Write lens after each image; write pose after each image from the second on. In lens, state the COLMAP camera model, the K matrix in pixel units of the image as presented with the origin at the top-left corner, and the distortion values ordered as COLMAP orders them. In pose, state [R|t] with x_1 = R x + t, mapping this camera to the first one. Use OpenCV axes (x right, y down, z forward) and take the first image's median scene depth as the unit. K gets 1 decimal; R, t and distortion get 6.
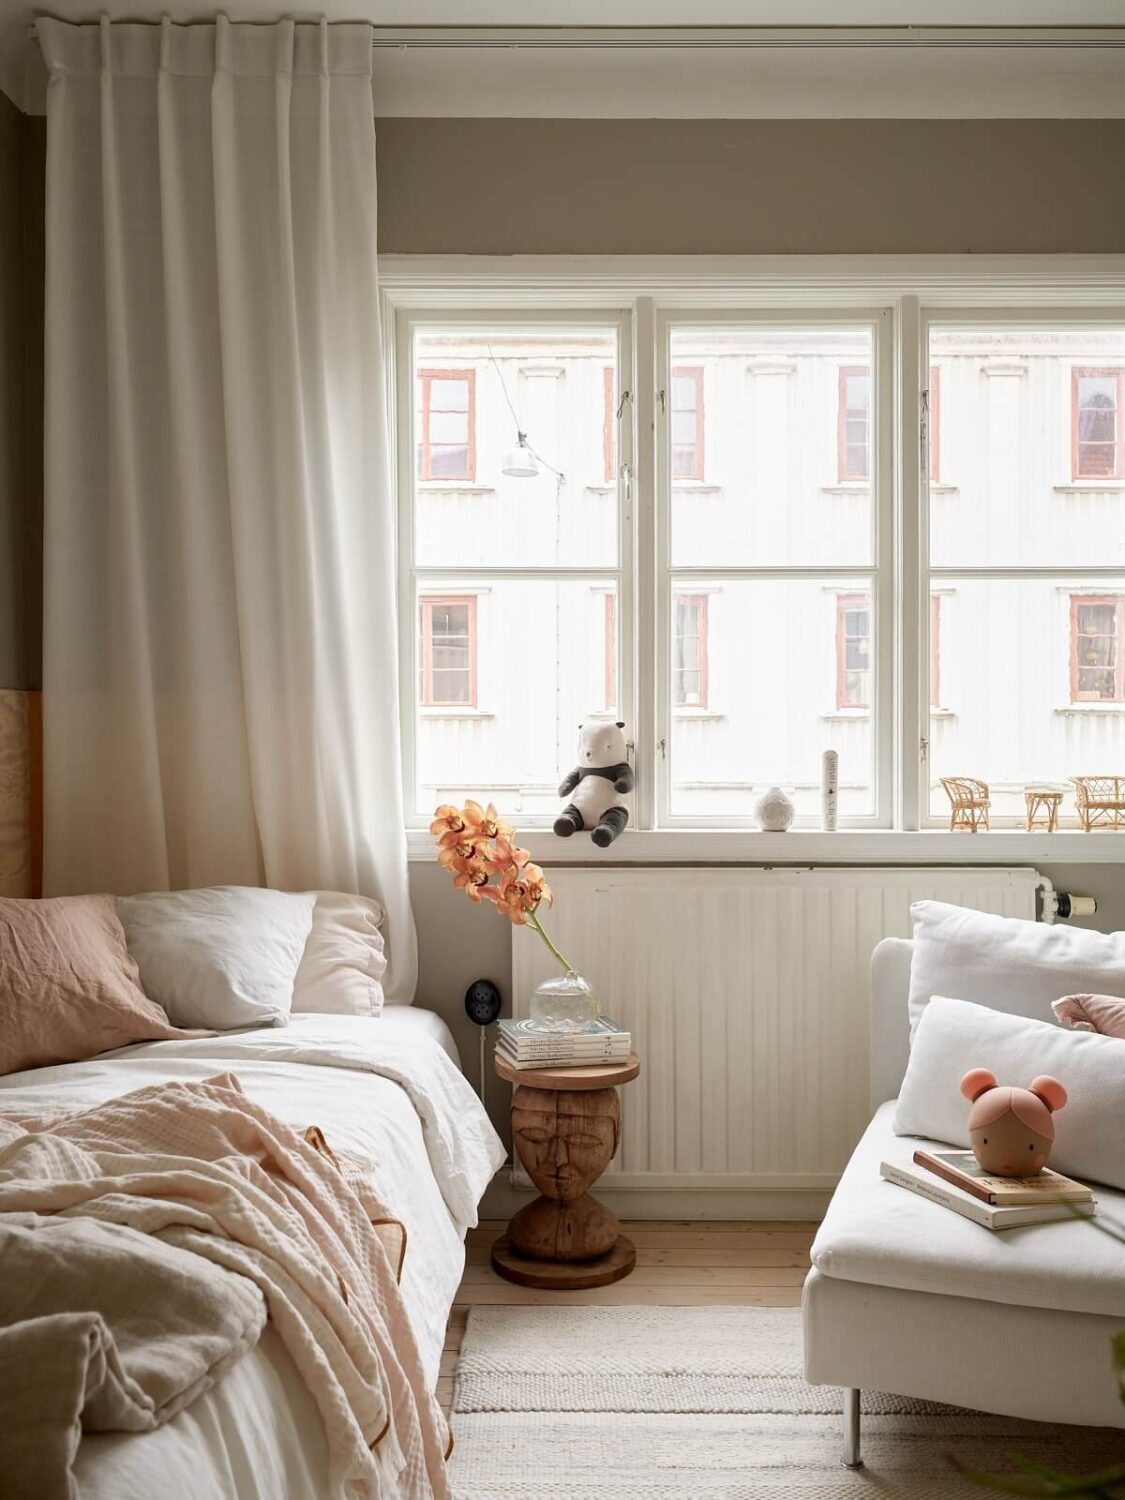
lens RADIAL K [[1332.5, 0, 560.4], [0, 1332.5, 805.0], [0, 0, 1]] dist [0.004339, -0.019961]
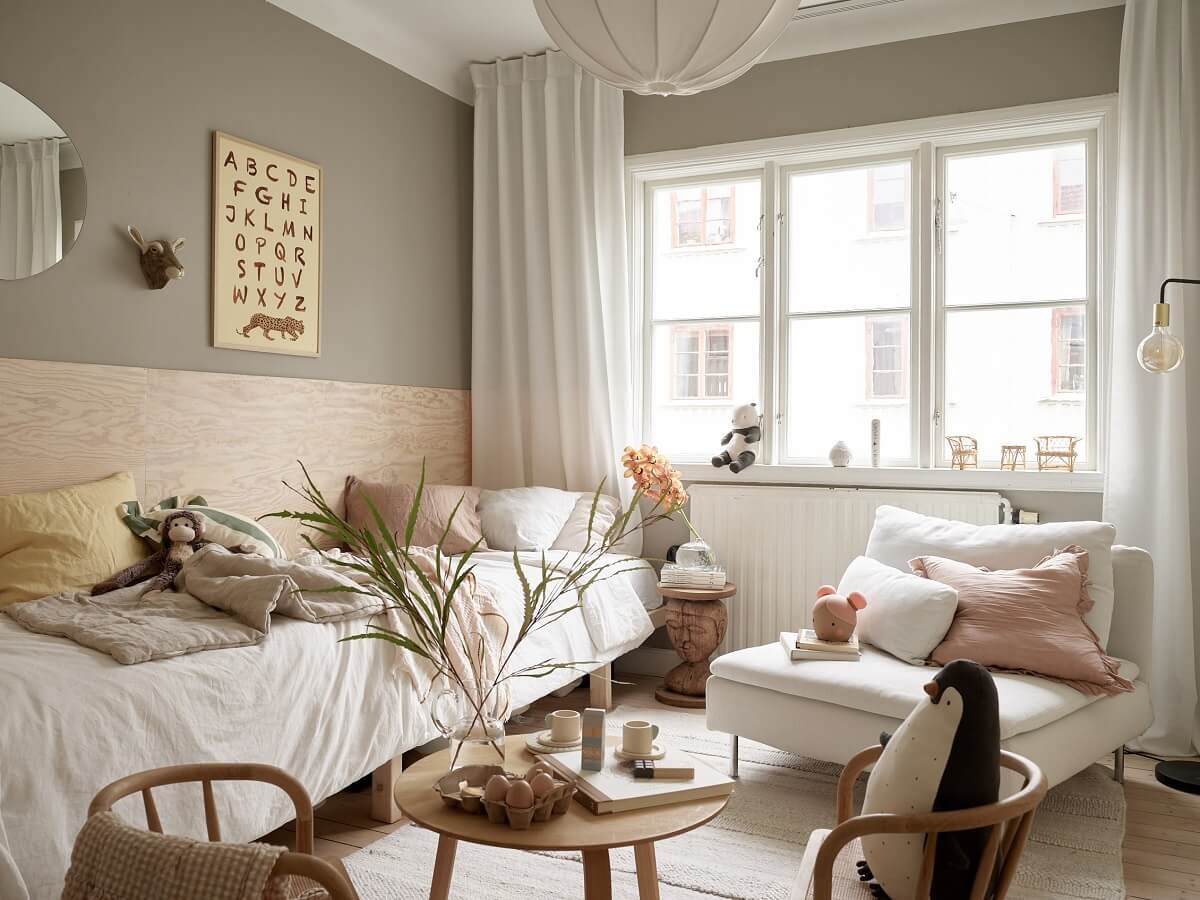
lens RADIAL K [[1044.3, 0, 600.0], [0, 1044.3, 450.0], [0, 0, 1]] dist [0.009811, -0.019543]
pose [[0.892820, 0.011543, -0.450266, 0.495105], [-0.023173, 0.999525, -0.020325, 0.033066], [0.449818, 0.028581, 0.892663, -0.323965]]
